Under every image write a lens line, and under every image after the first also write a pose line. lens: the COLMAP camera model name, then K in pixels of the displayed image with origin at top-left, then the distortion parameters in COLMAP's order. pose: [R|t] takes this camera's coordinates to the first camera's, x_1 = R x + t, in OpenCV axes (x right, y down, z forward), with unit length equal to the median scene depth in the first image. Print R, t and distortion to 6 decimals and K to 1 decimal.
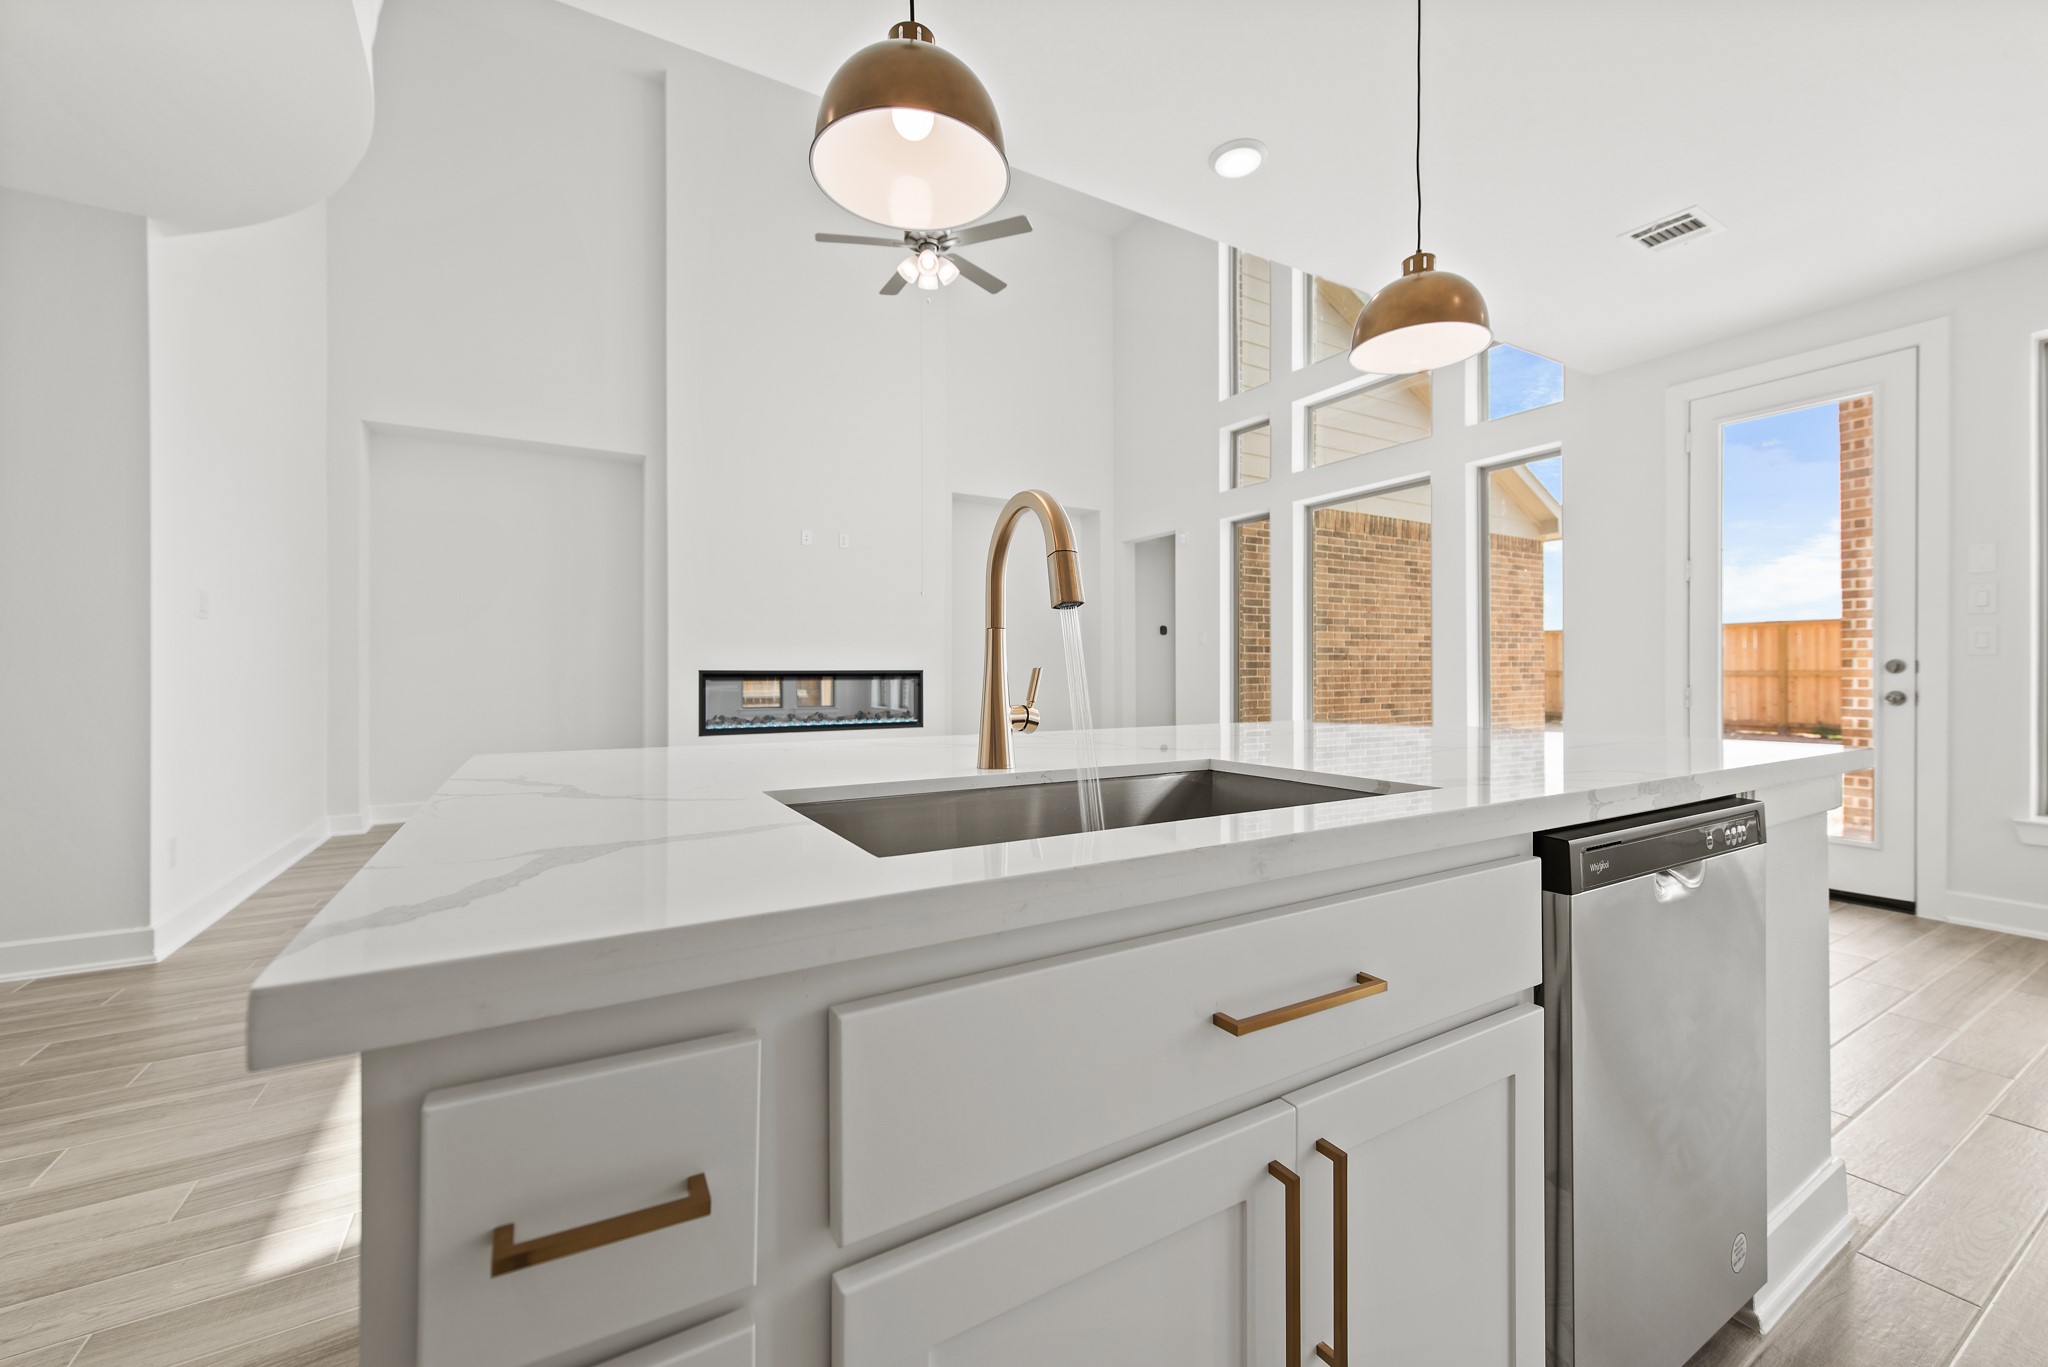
lens RADIAL K [[789.3, 0, 1023.8], [0, 789.3, 665.3], [0, 0, 1]] dist [0.003834, -0.004505]
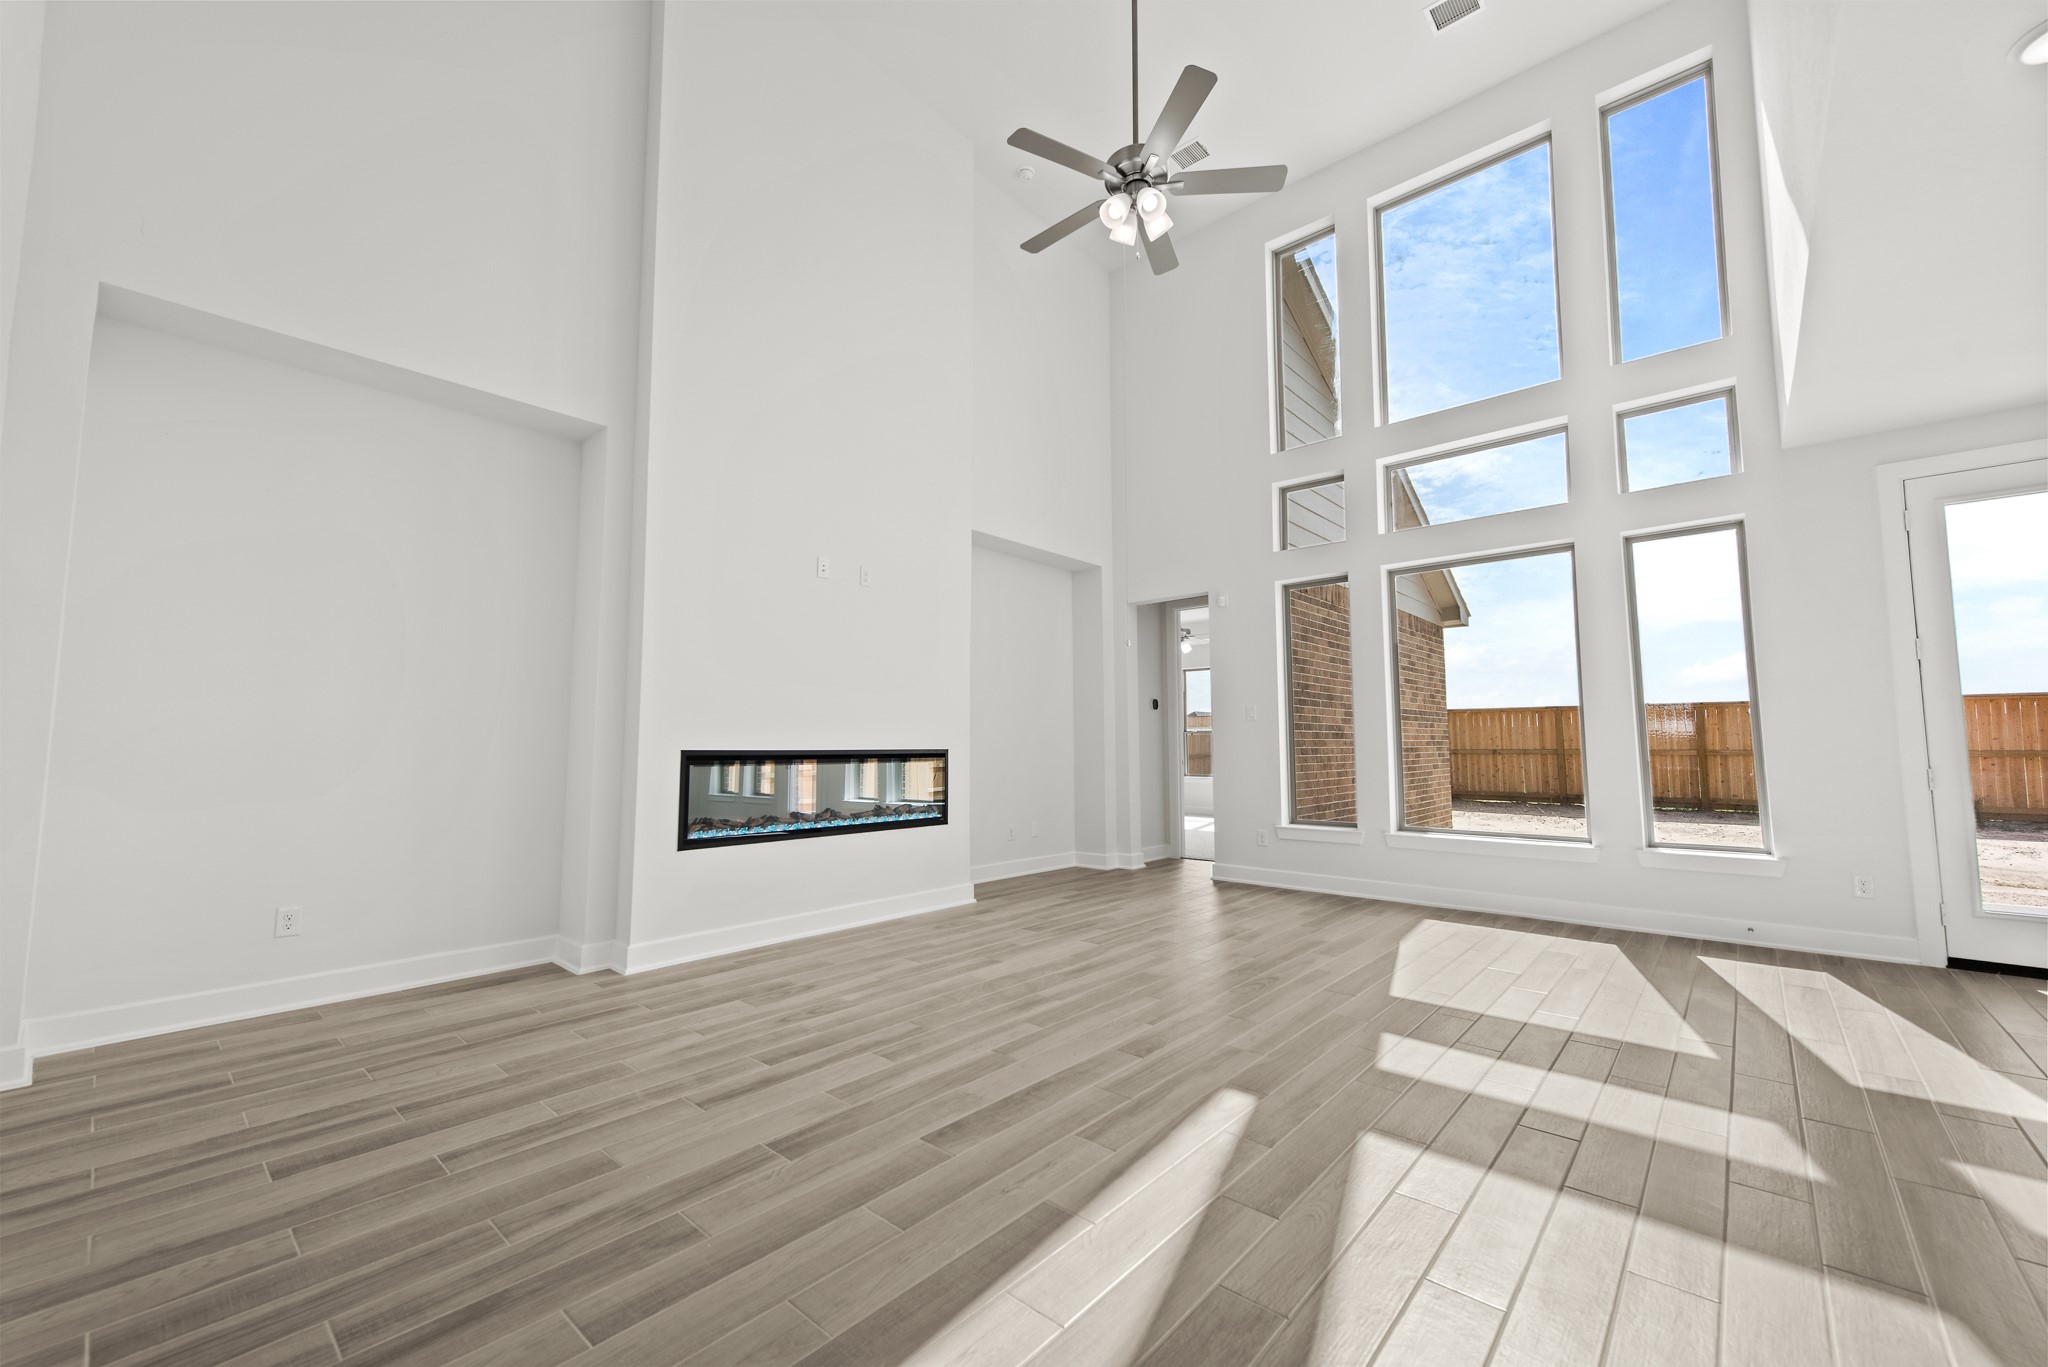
lens RADIAL K [[803.8, 0, 1027.3], [0, 803.8, 679.6], [0, 0, 1]] dist [0.015878, -0.005437]
pose [[0.949111, 0.026064, 0.313861, -0.305914], [-0.001134, 0.996846, -0.079351, 0.000246], [-0.314939, 0.074957, 0.946147, 0.228351]]
